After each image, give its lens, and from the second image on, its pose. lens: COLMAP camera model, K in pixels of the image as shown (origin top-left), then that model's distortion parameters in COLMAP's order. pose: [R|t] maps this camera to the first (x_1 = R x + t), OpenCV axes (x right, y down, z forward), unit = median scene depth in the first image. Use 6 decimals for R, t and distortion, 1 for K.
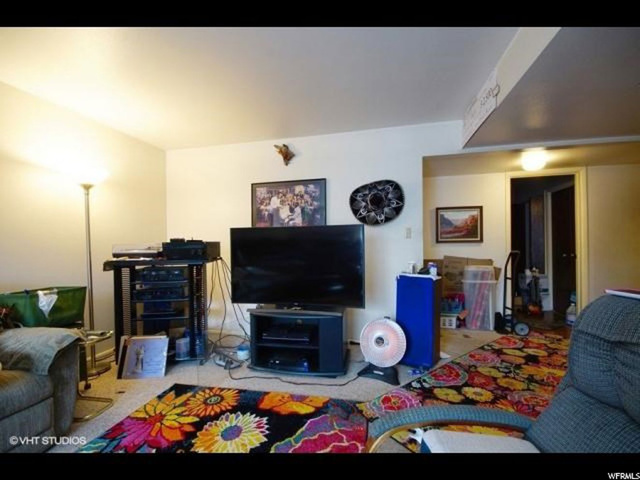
lens RADIAL K [[281.7, 0, 321.5], [0, 281.7, 243.6], [0, 0, 1]] dist [0.008444, -0.006582]
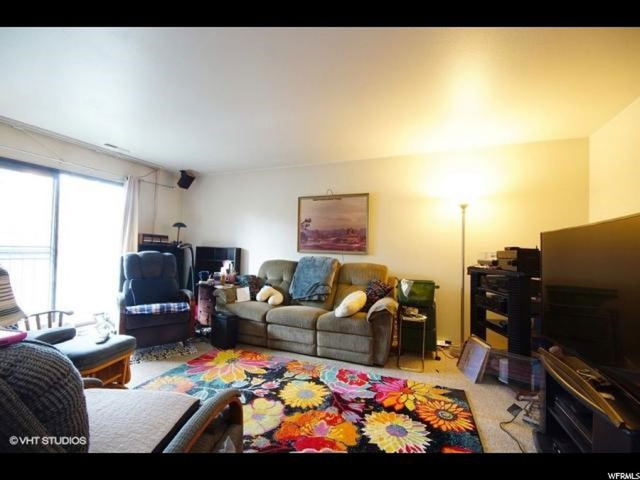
lens RADIAL K [[281.7, 0, 320.6], [0, 281.7, 241.1], [0, 0, 1]] dist [0.008444, -0.006582]
pose [[-0.167726, -0.028384, -0.985425, 0.639508], [-0.015594, 0.999537, -0.026136, -0.004426], [0.985710, 0.010983, -0.168091, 0.723142]]
